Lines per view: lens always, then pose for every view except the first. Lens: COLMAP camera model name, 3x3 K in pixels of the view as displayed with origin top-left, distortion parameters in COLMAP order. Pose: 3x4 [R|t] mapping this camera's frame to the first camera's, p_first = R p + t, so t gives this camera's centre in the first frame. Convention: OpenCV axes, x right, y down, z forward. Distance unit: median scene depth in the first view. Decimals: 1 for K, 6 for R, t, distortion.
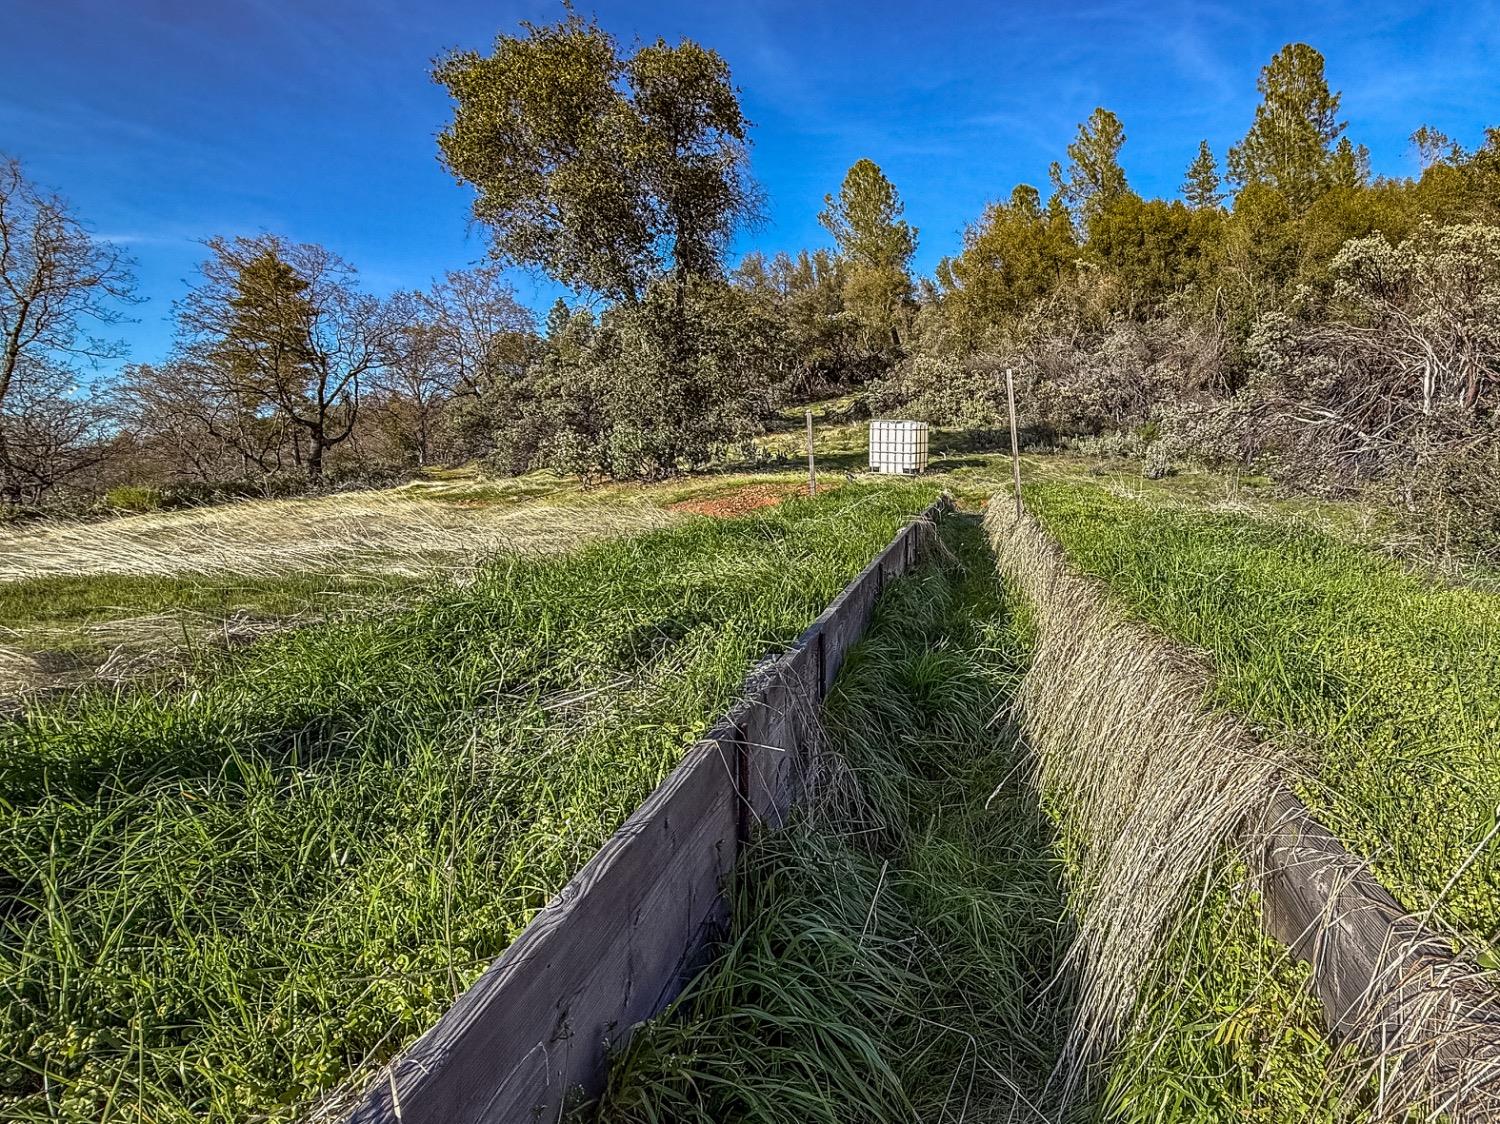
lens RADIAL K [[784.4, 0, 750.3], [0, 784.4, 563.6], [0, 0, 1]] dist [0.002648, -0.000683]
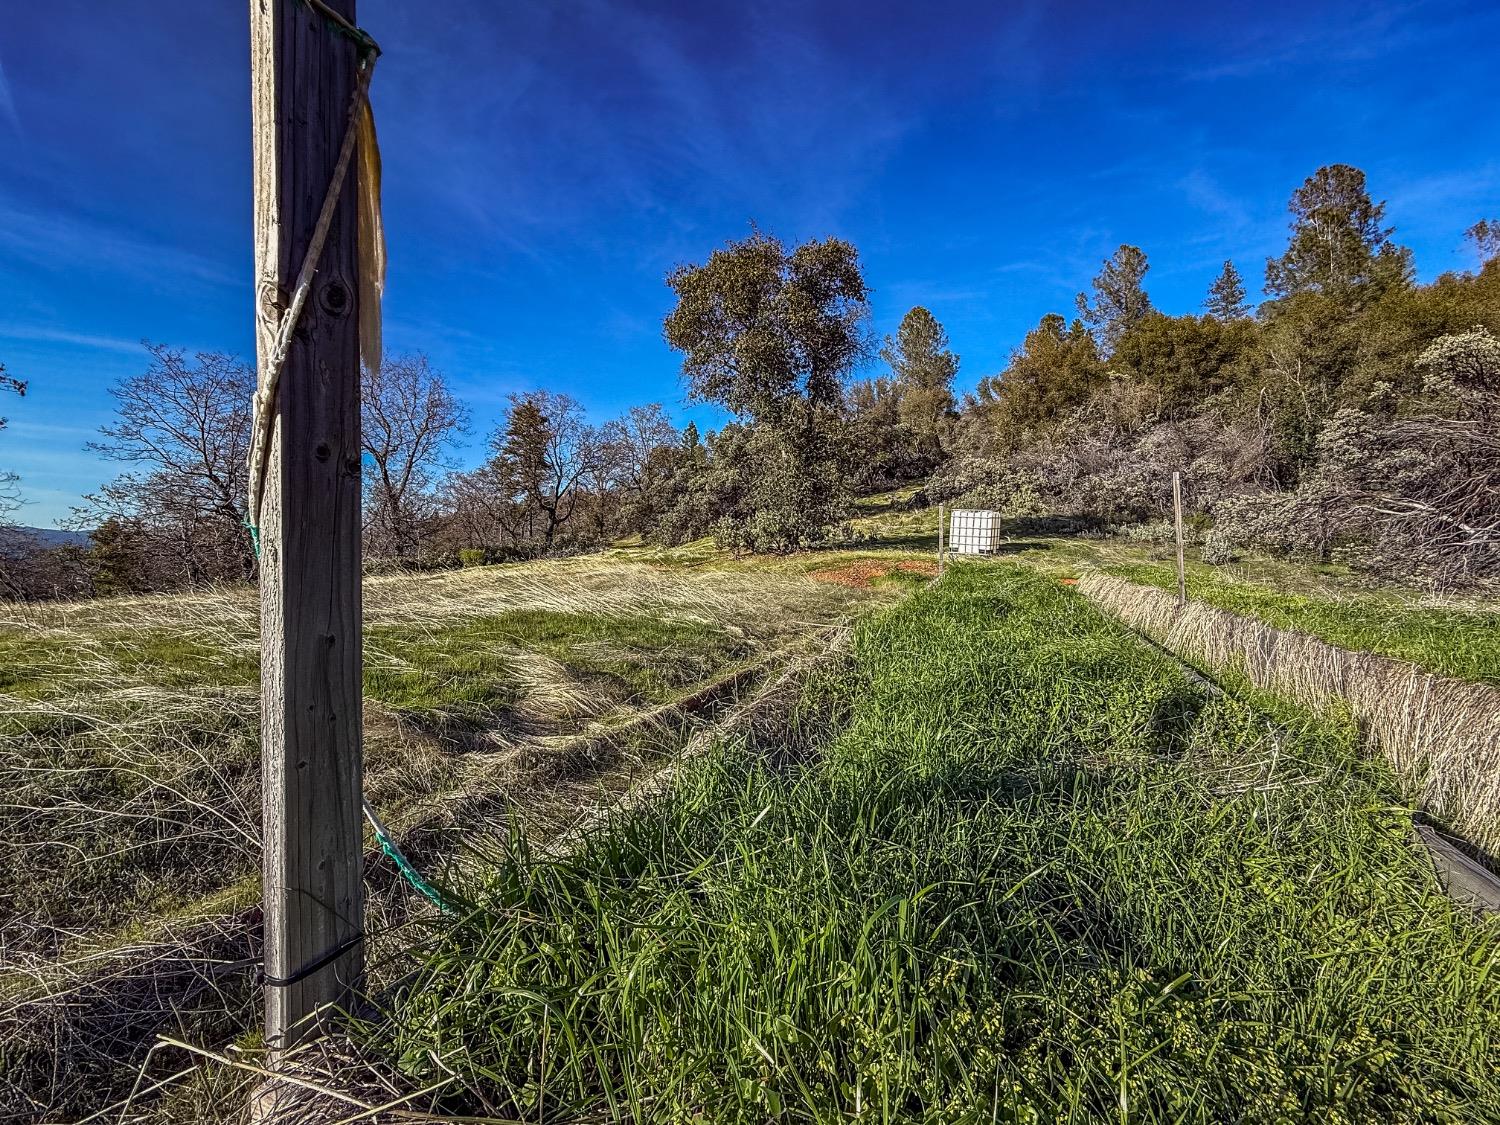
lens RADIAL K [[603.1, 0, 750.3], [0, 603.1, 560.5], [0, 0, 1]] dist [0.000336, -0.000606]
pose [[0.949297, 0.032910, -0.312653, 0.184146], [-0.065046, 0.993547, -0.092915, 0.004678], [0.307578, 0.108541, 0.945312, 0.027476]]
